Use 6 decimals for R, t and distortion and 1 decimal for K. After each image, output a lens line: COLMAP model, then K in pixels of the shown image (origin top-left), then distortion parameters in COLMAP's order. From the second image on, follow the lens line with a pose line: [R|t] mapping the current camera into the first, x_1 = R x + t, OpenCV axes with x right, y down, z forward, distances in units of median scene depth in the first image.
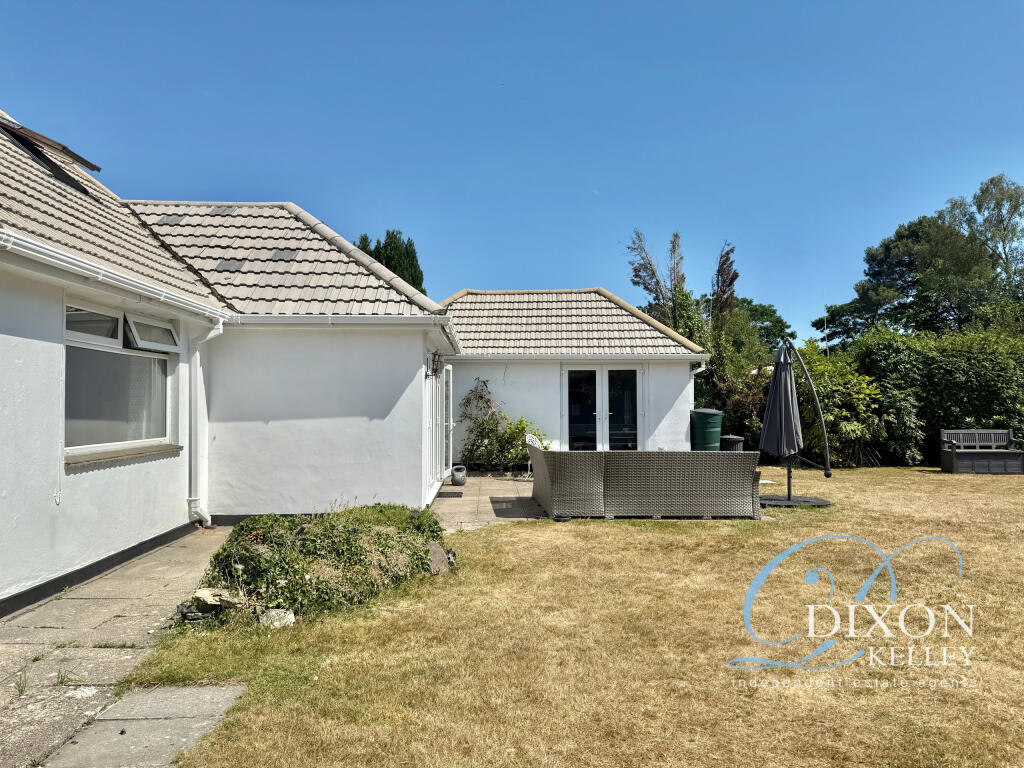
lens RADIAL K [[720.4, 0, 507.5], [0, 720.4, 391.3], [0, 0, 1]] dist [0.058934, -0.070727]
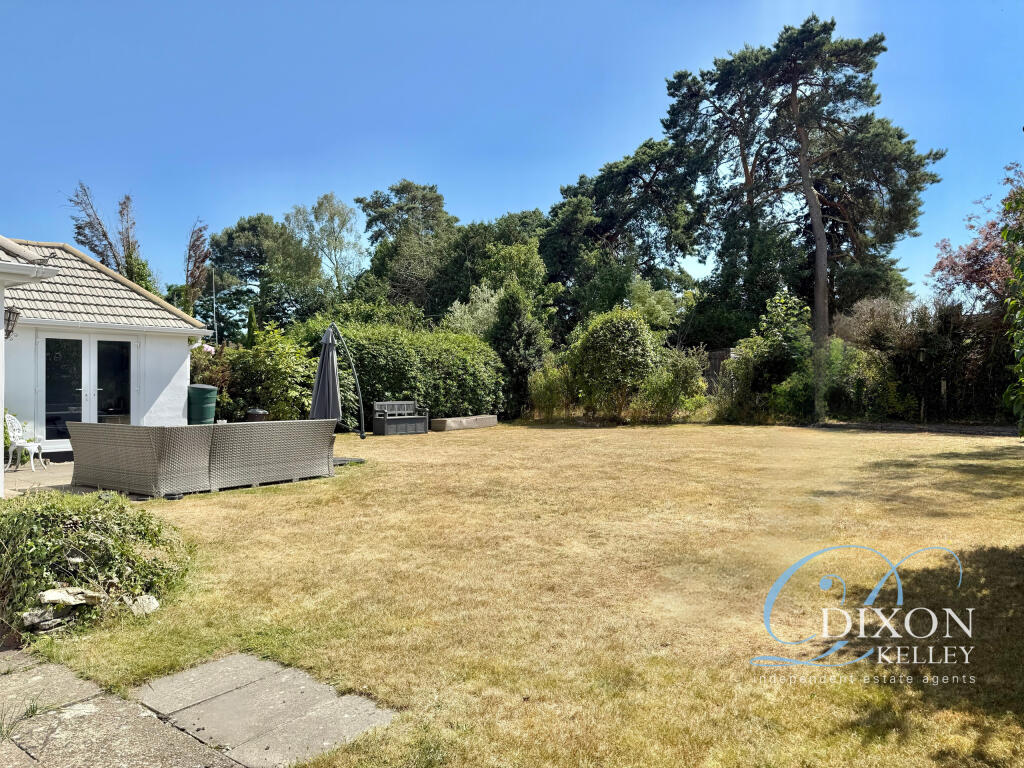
lens RADIAL K [[720.4, 0, 521.9], [0, 720.4, 392.6], [0, 0, 1]] dist [0.058934, -0.070727]
pose [[0.612326, -0.002637, 0.790601, -0.243451], [-0.020135, 0.999618, 0.018928, 0.007502], [-0.790349, -0.027509, 0.612039, 0.029339]]
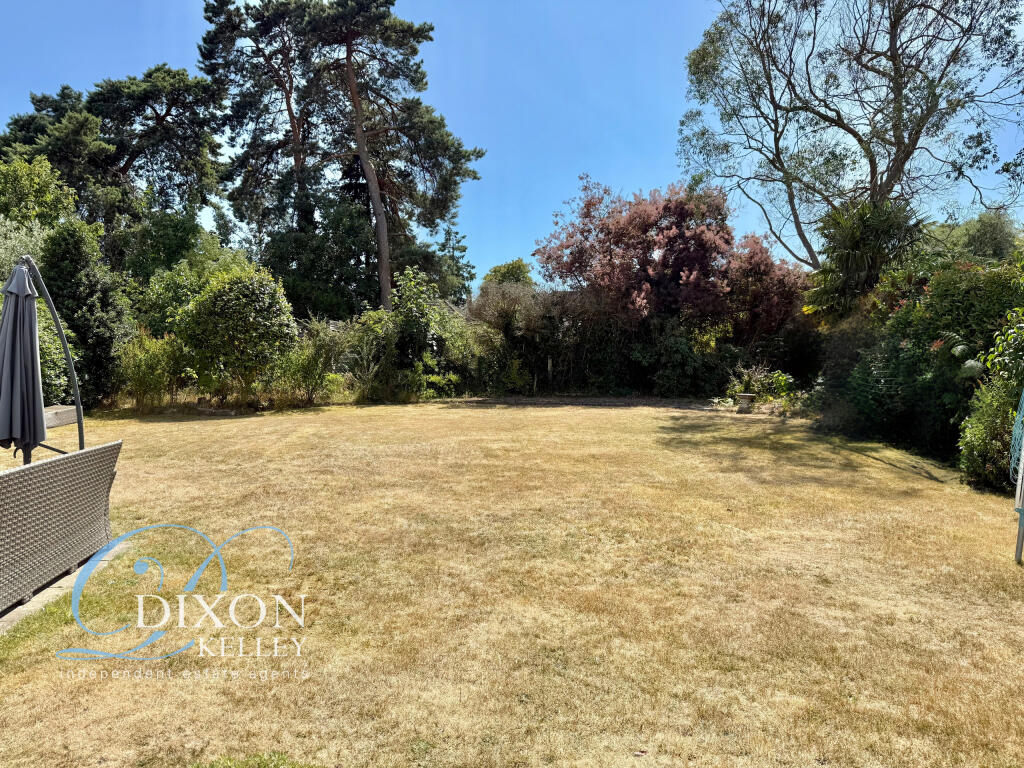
lens RADIAL K [[720.4, 0, 508.2], [0, 720.4, 385.6], [0, 0, 1]] dist [0.058934, -0.070727]
pose [[-0.078719, -0.034752, 0.996291, -0.187566], [-0.025820, 0.999128, 0.032811, 0.005092], [-0.996562, -0.023141, -0.079547, 0.441694]]
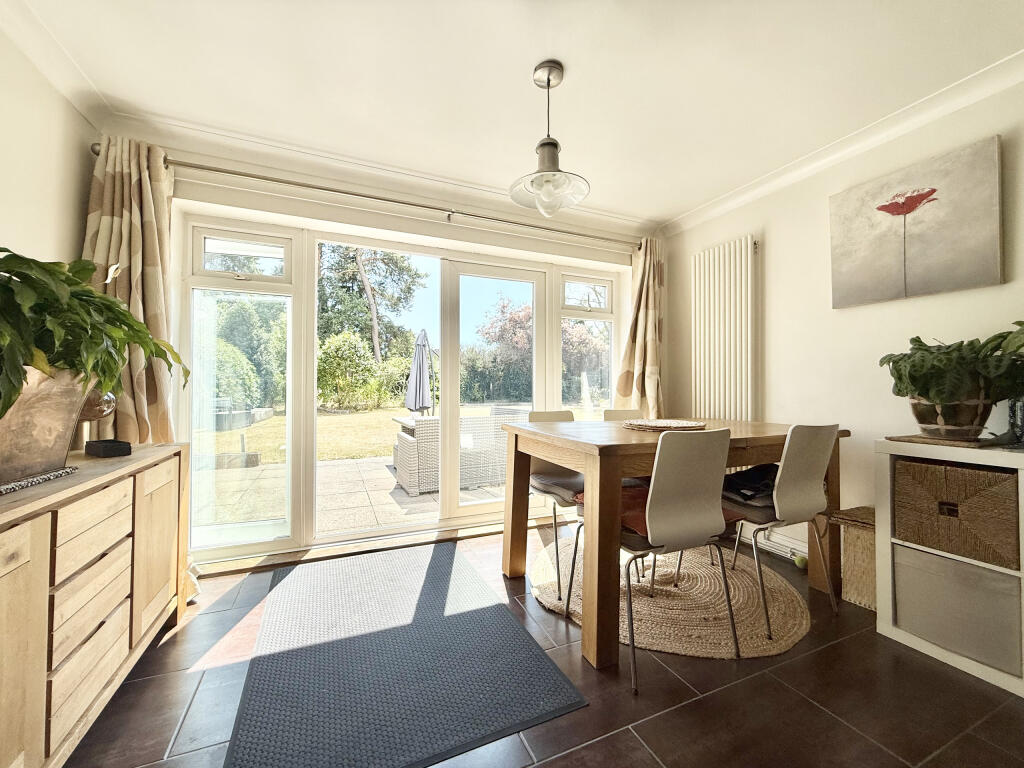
lens RADIAL K [[407.0, 0, 511.1], [0, 407.0, 384.6], [0, 0, 1]] dist [0.000366, 0.000545]
pose [[-0.381928, 0.012654, 0.924106, -0.279742], [-0.017748, 0.999621, -0.021024, 0.034831], [-0.924022, -0.024430, -0.381559, 0.792768]]
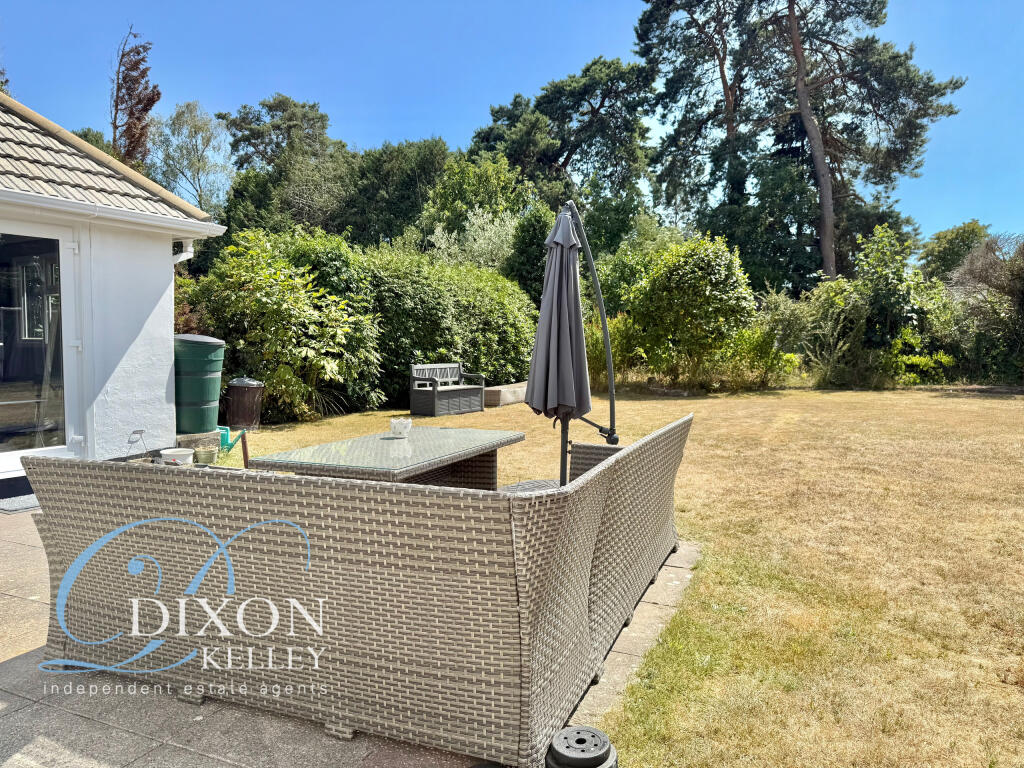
lens RADIAL K [[720.4, 0, 514.8], [0, 720.4, 388.7], [0, 0, 1]] dist [0.058934, -0.070727]
pose [[0.428711, -0.052060, 0.901941, -0.092450], [-0.021241, 0.997482, 0.067671, 0.021864], [-0.903192, -0.048169, 0.426525, 0.553189]]
